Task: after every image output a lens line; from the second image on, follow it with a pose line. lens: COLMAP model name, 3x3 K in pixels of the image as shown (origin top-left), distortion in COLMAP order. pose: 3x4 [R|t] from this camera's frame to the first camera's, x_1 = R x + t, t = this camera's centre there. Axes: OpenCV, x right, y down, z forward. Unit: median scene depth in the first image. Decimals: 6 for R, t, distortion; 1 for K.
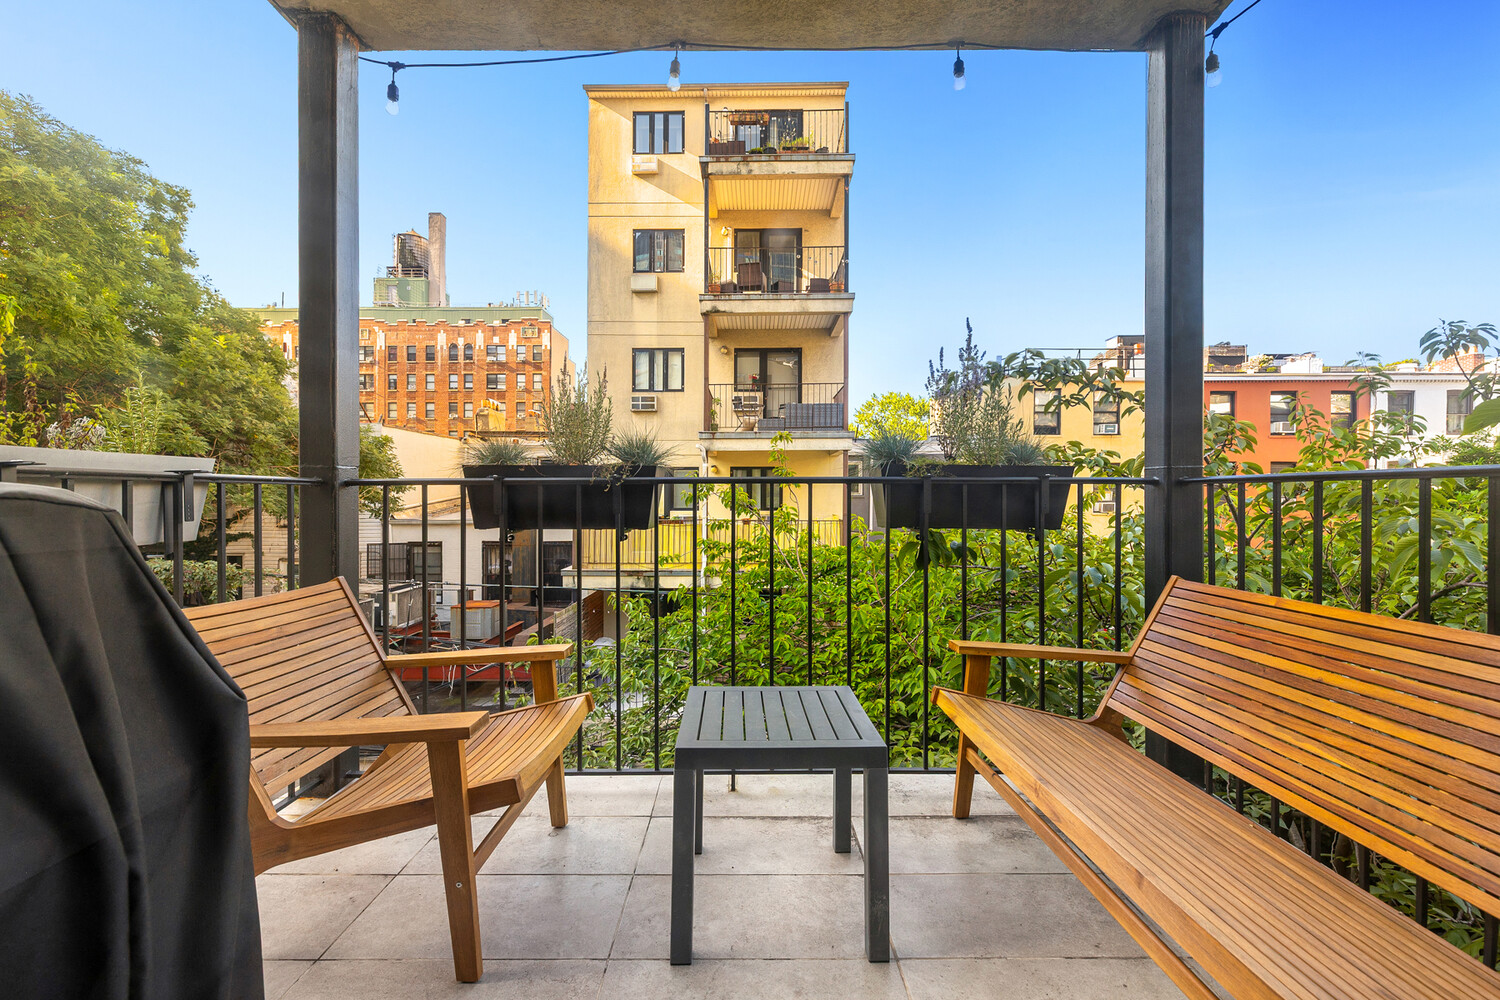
lens RADIAL K [[631.7, 0, 750.0], [0, 631.7, 500.0], [0, 0, 1]] dist [-0.002335, -0.000049]
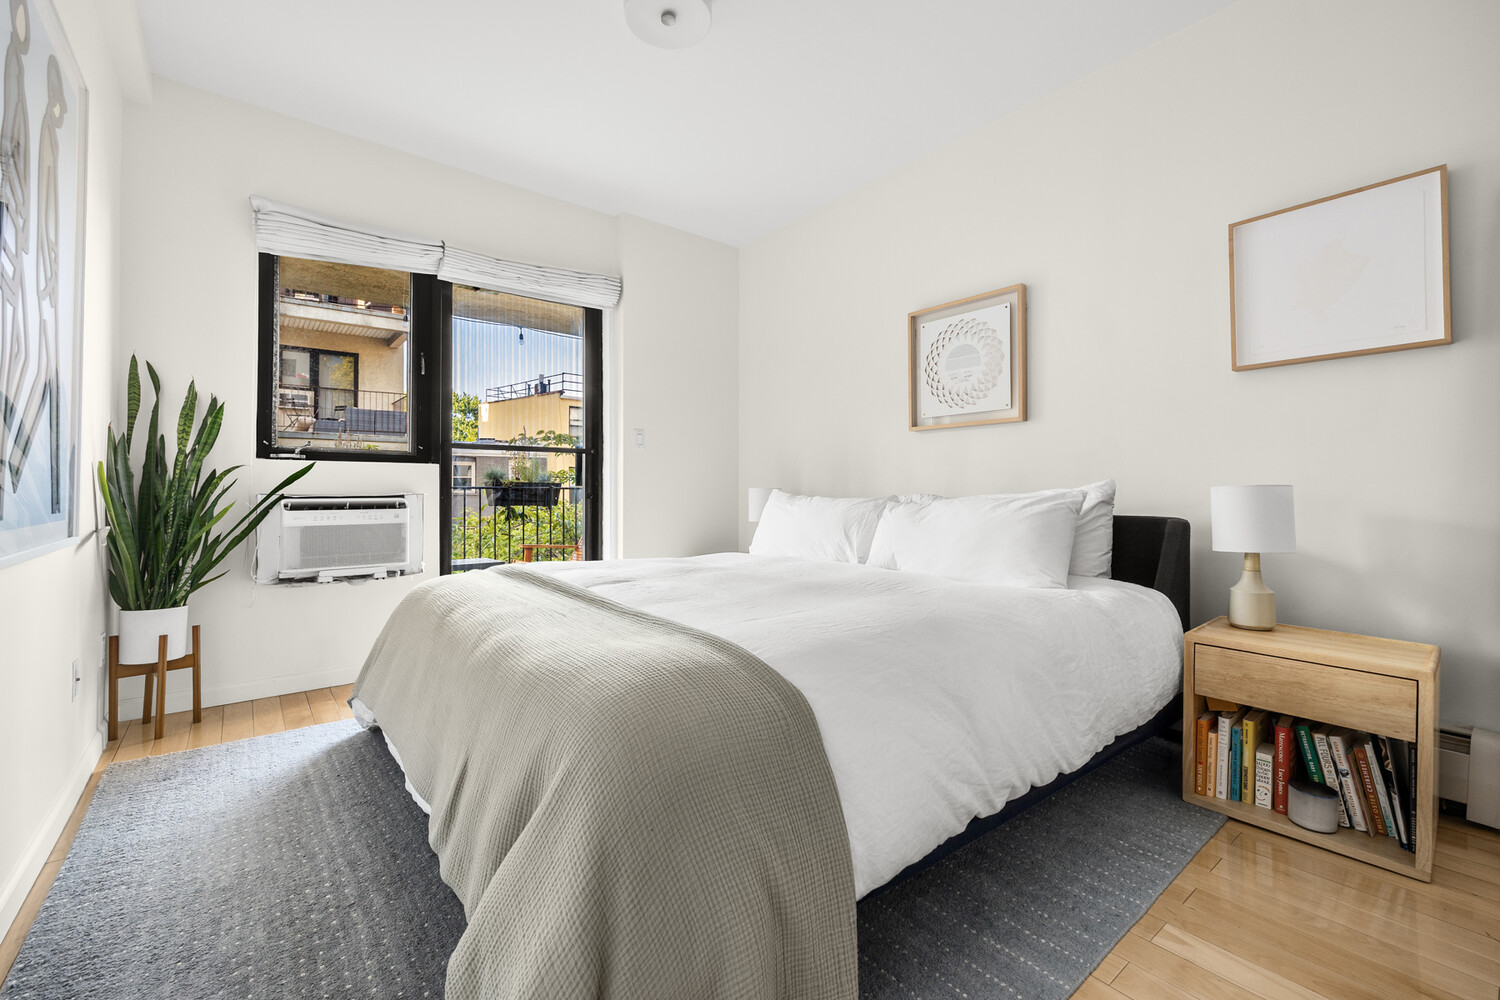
lens RADIAL K [[631.7, 0, 750.0], [0, 631.7, 500.0], [0, 0, 1]] dist [-0.002335, -0.000049]
pose [[0.770098, -0.001616, 0.637924, -0.608003], [0.000733, 0.999998, 0.001649, 0.015508], [-0.637925, -0.000802, 0.770098, -1.622298]]
